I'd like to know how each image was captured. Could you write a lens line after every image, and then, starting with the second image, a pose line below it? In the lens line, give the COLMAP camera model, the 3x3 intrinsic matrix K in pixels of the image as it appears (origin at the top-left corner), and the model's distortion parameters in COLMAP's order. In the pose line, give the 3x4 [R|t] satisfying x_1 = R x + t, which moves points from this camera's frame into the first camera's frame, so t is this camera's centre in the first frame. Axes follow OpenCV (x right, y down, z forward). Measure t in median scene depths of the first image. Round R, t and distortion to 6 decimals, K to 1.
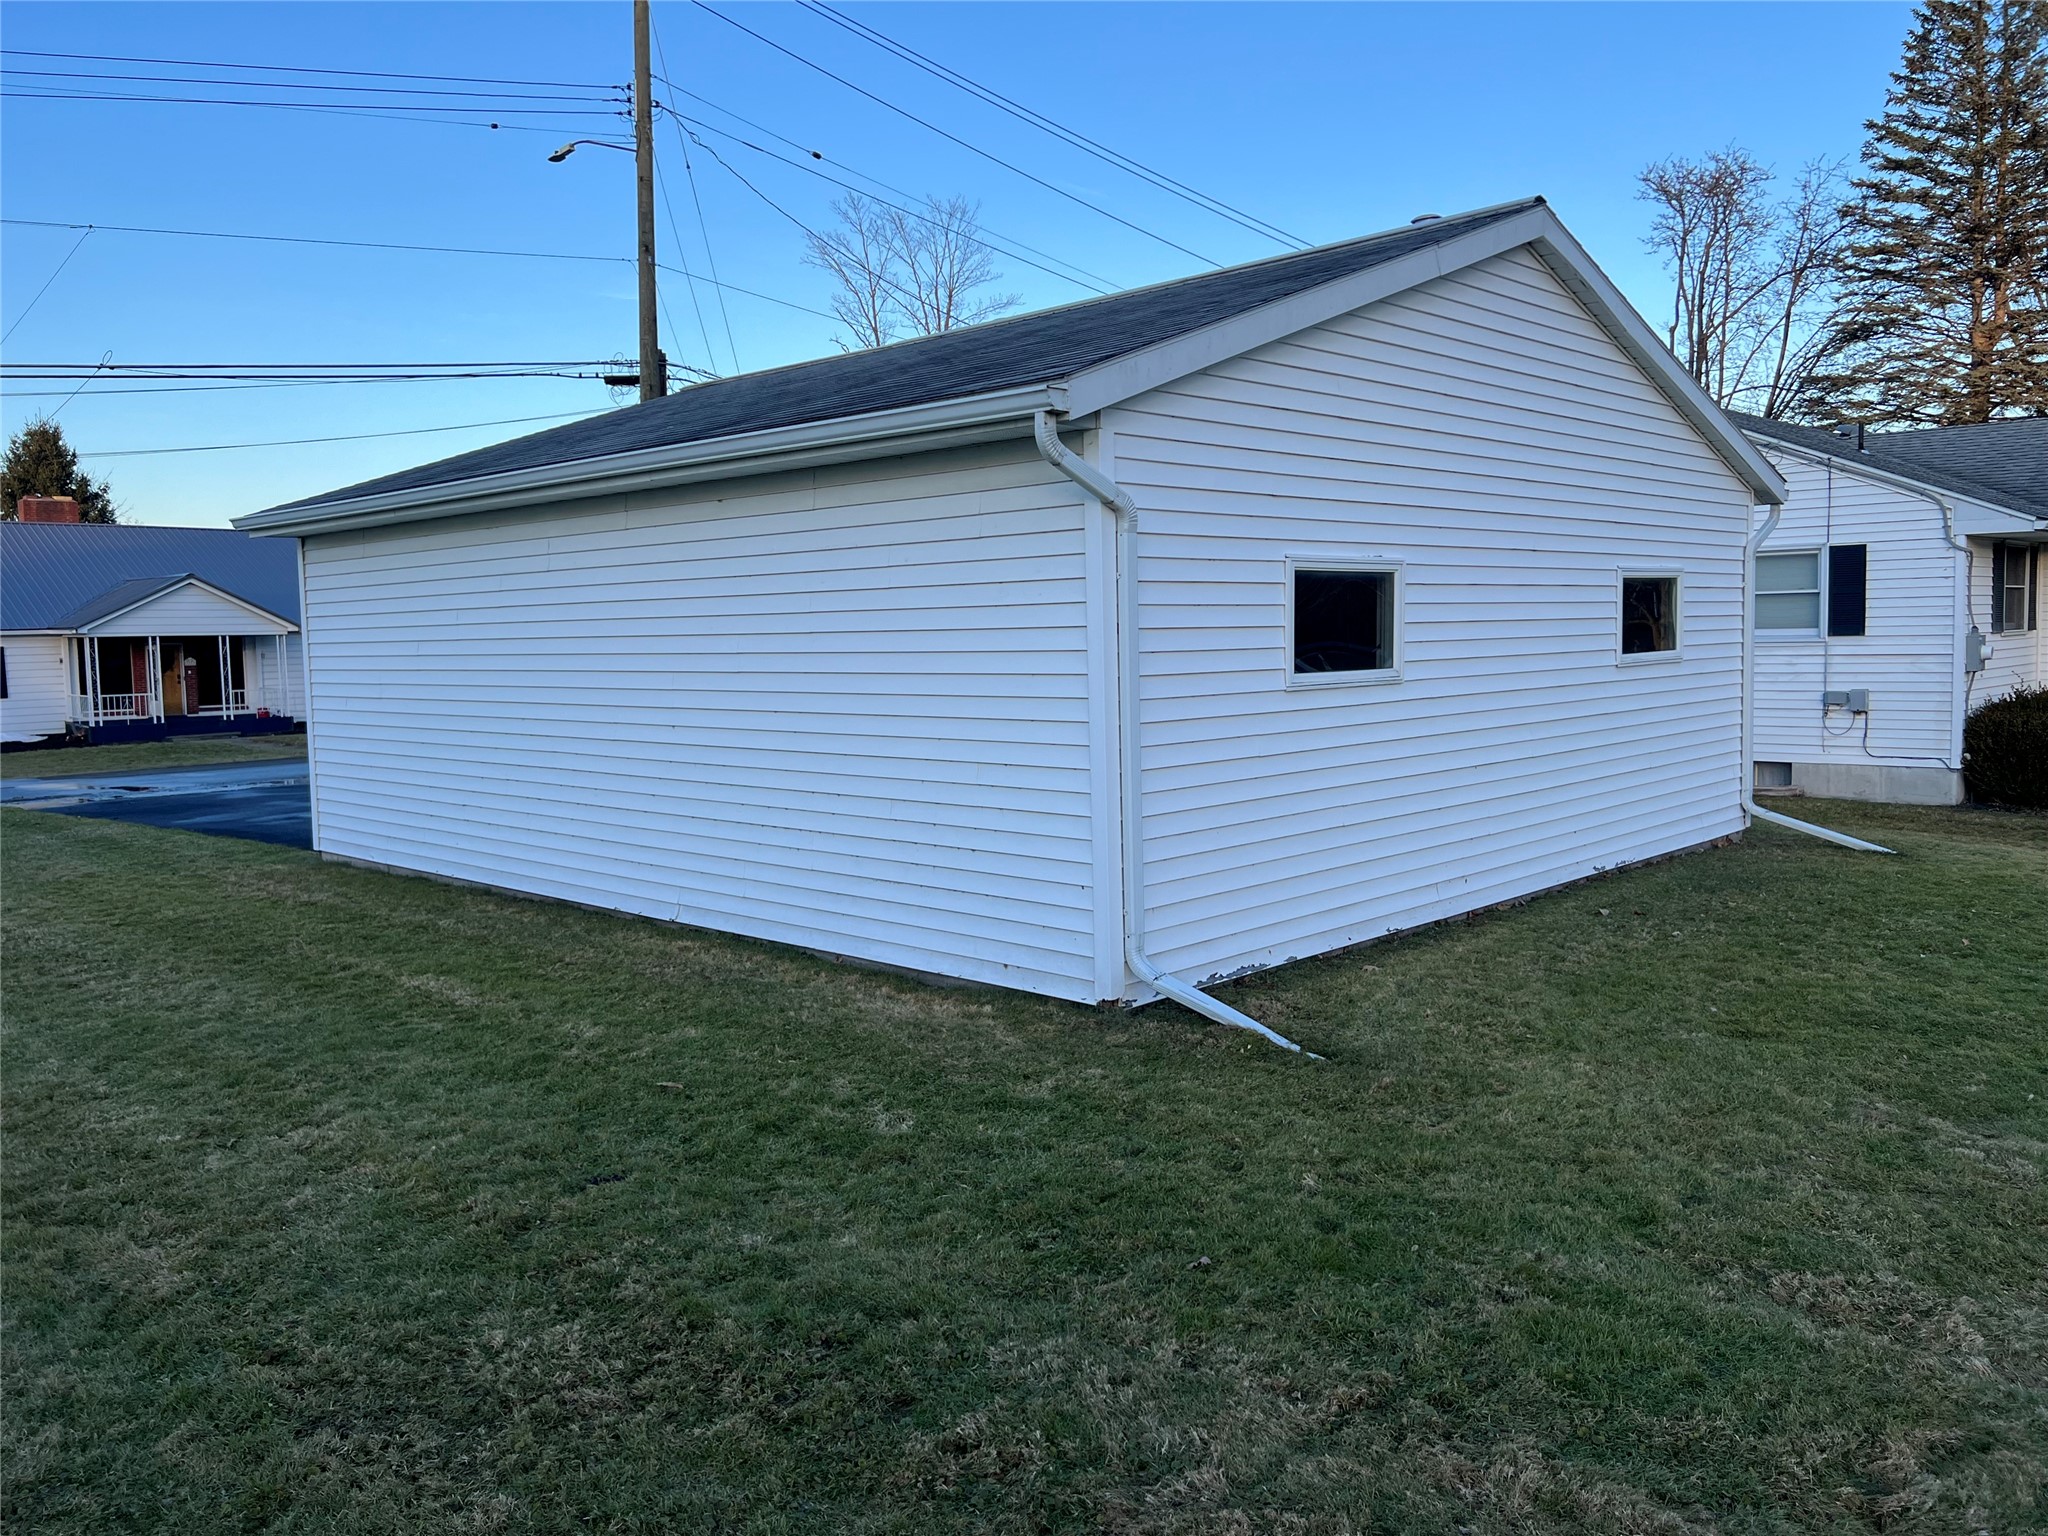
lens RADIAL K [[1555.4, 0, 1024.0], [0, 1555.4, 768.0], [0, 0, 1]] dist [0.002135, -0.002304]
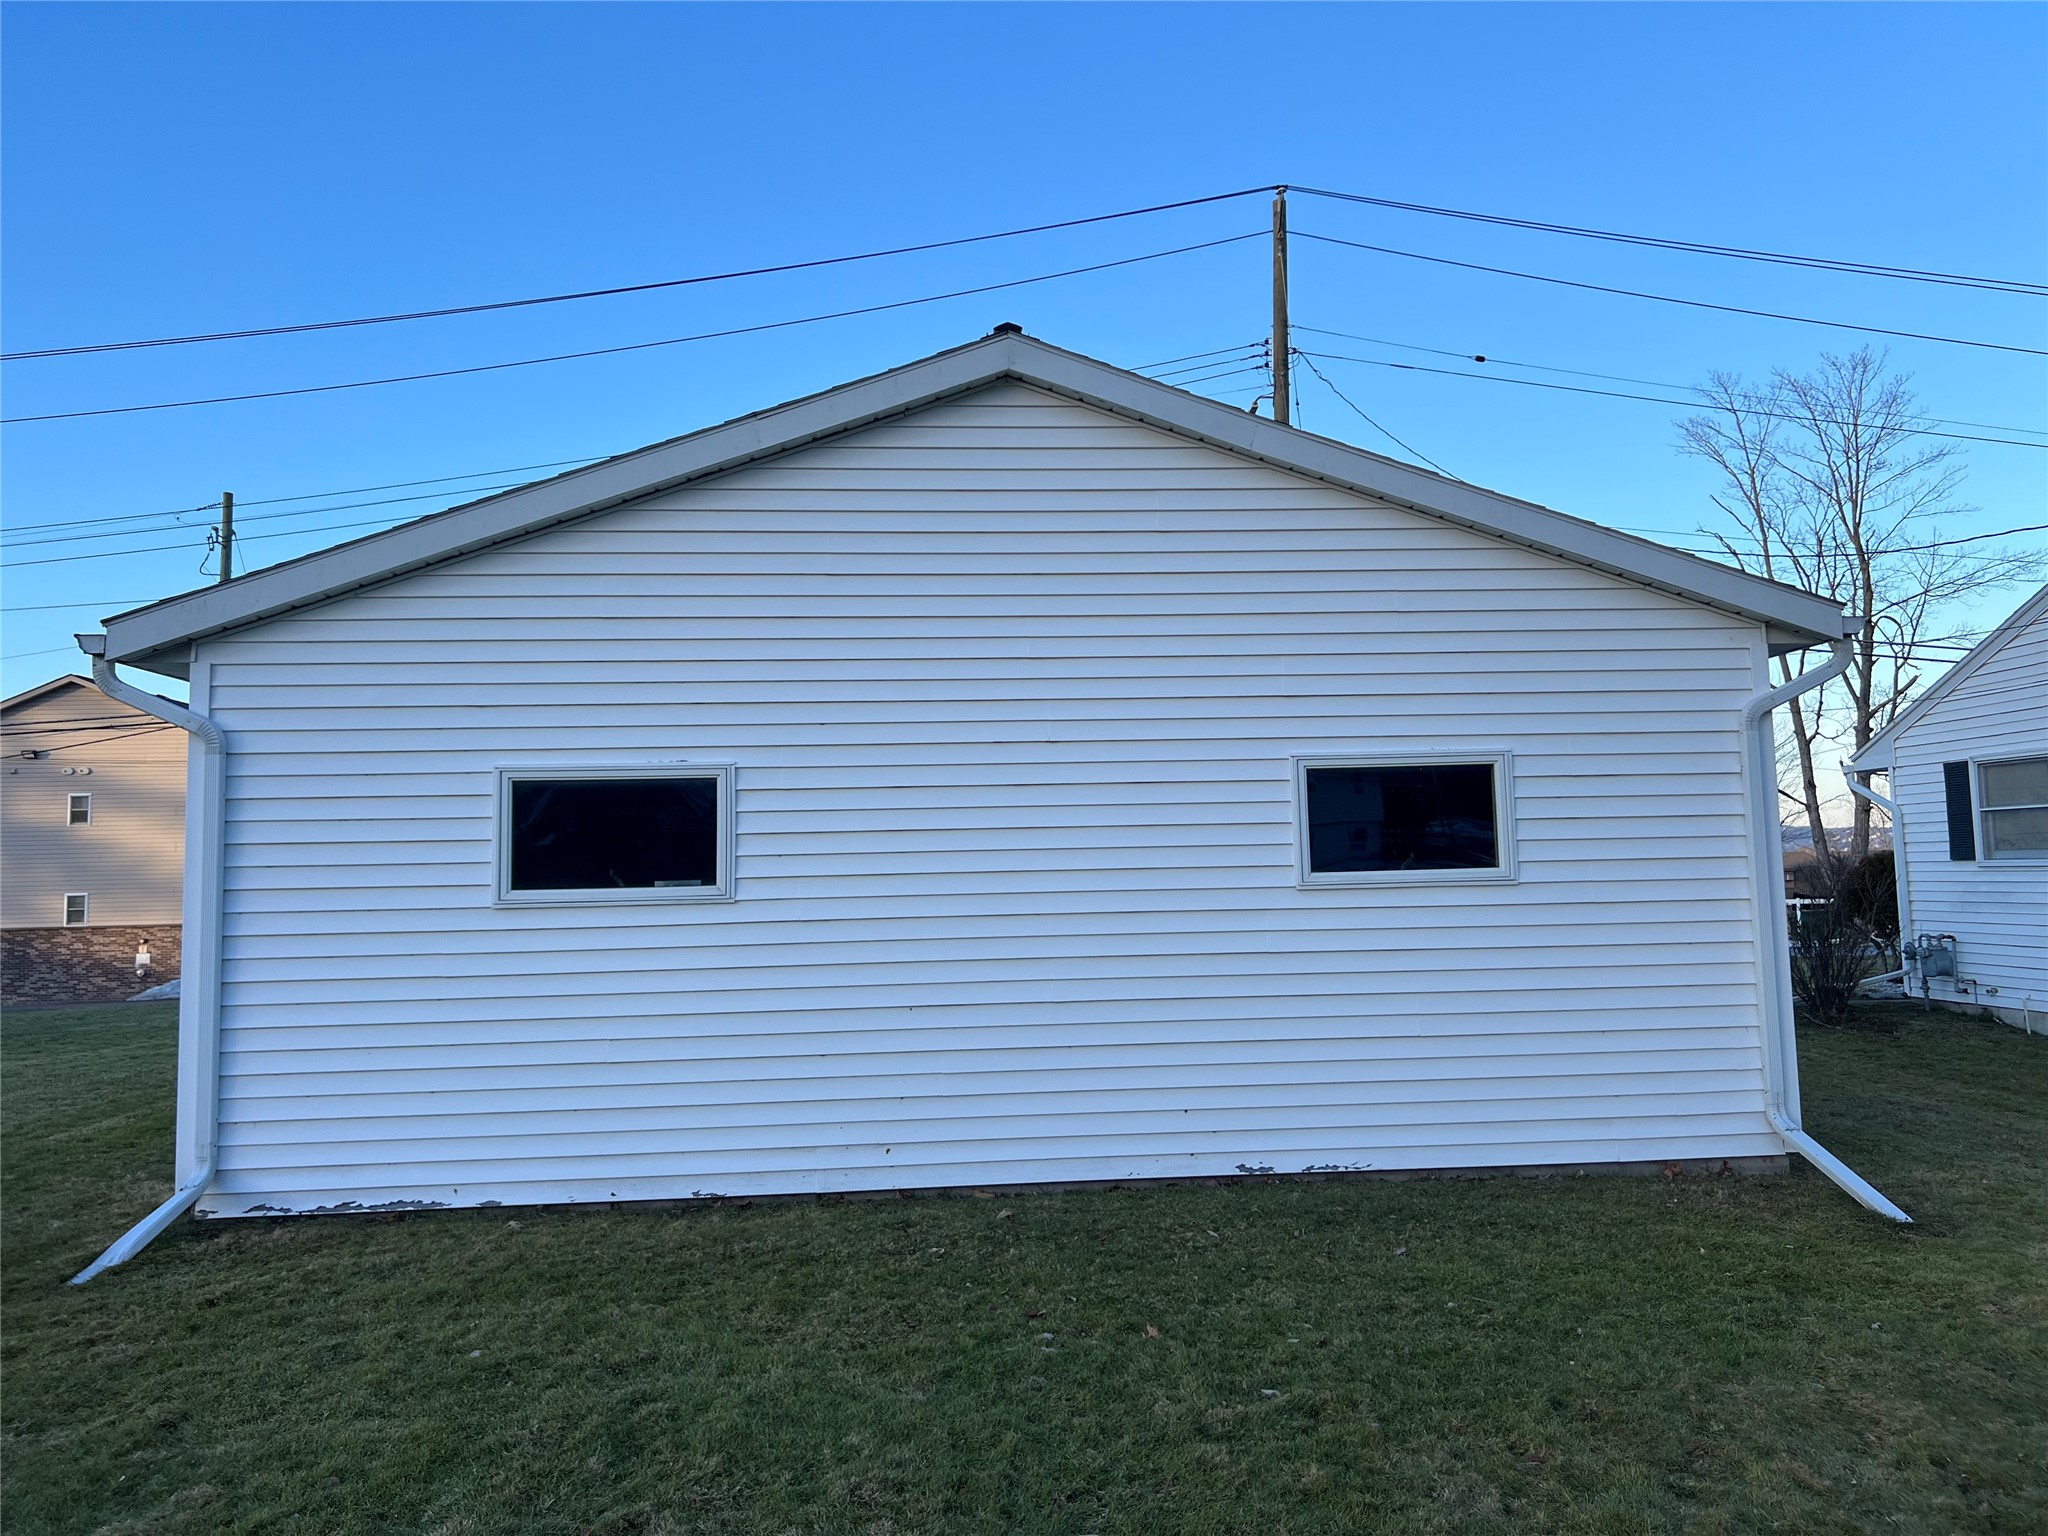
lens RADIAL K [[1469.7, 0, 1024.0], [0, 1469.7, 768.0], [0, 0, 1]] dist [0.047336, -0.001499]
pose [[0.744679, -0.040320, -0.666204, 0.592006], [-0.049389, 0.992108, -0.115251, -0.027446], [0.665593, 0.118728, 0.736810, 0.318070]]
